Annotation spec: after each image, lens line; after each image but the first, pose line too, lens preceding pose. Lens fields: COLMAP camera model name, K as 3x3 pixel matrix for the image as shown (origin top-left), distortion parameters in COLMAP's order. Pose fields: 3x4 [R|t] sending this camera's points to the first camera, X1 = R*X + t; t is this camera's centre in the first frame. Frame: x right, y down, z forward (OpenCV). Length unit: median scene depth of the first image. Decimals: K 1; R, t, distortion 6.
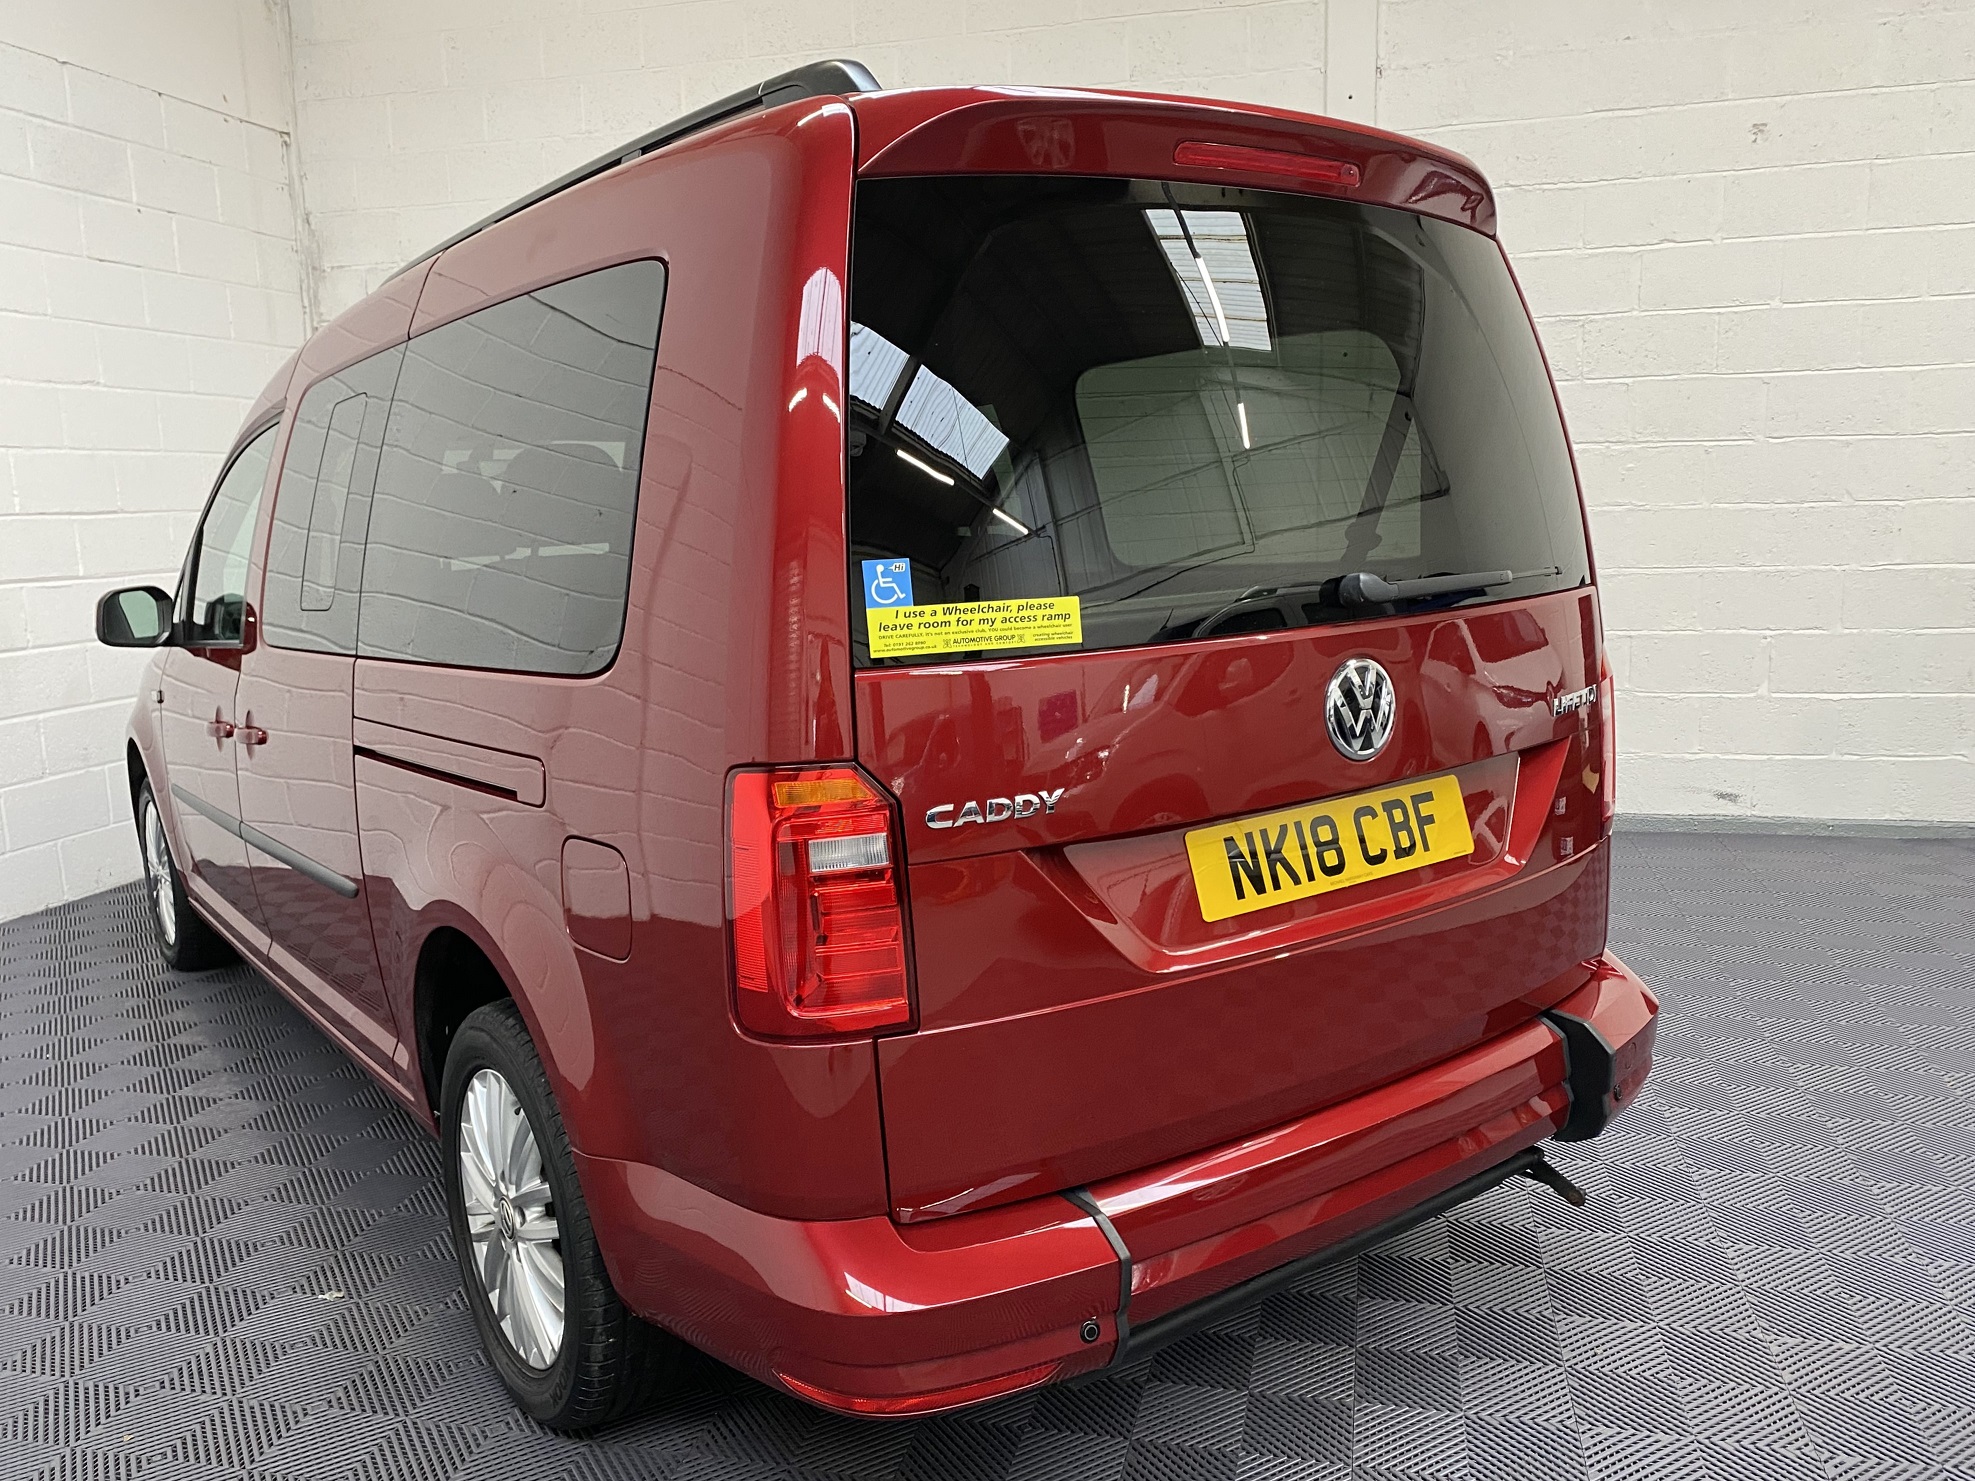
lens RADIAL K [[1526.6, 0, 987.6], [0, 1526.6, 748.6], [0, 0, 1]] dist [0.009887, 0.000129]
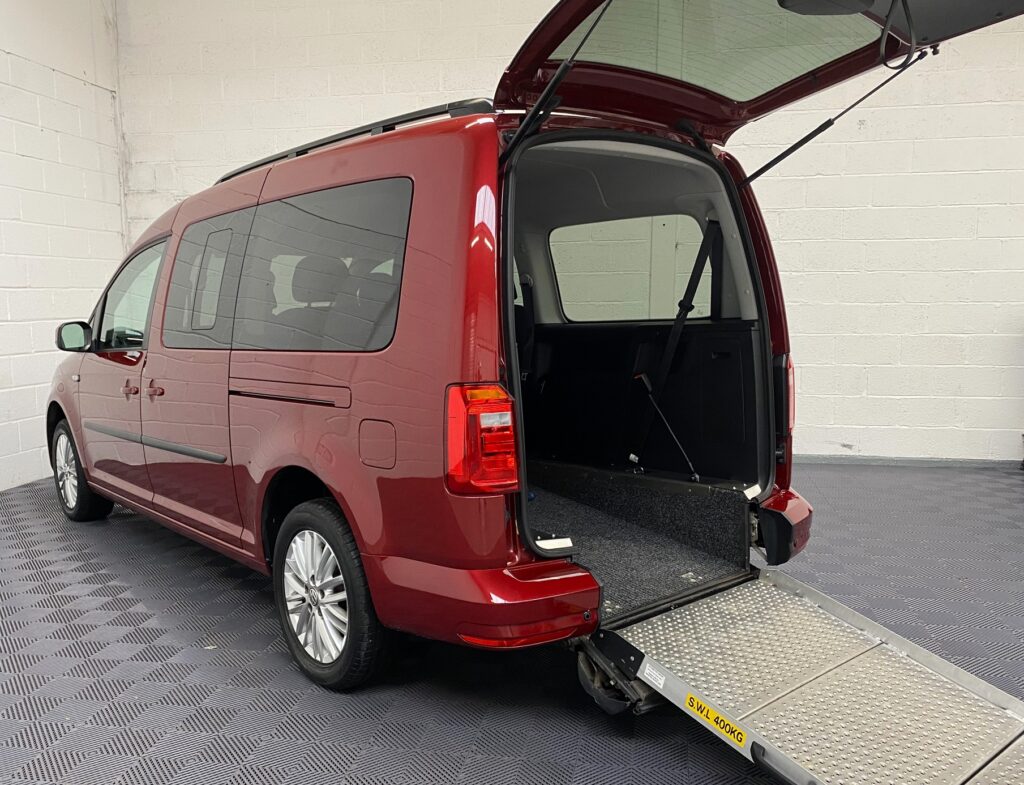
lens RADIAL K [[862.9, 0, 513.4], [0, 862.9, 418.6], [0, 0, 1]] dist [0.007048, 0.005673]
pose [[0.997006, 0.013136, 0.076200, -0.119220], [-0.011245, 0.999620, -0.025182, 0.072539], [-0.076502, 0.024249, 0.996775, -0.283816]]
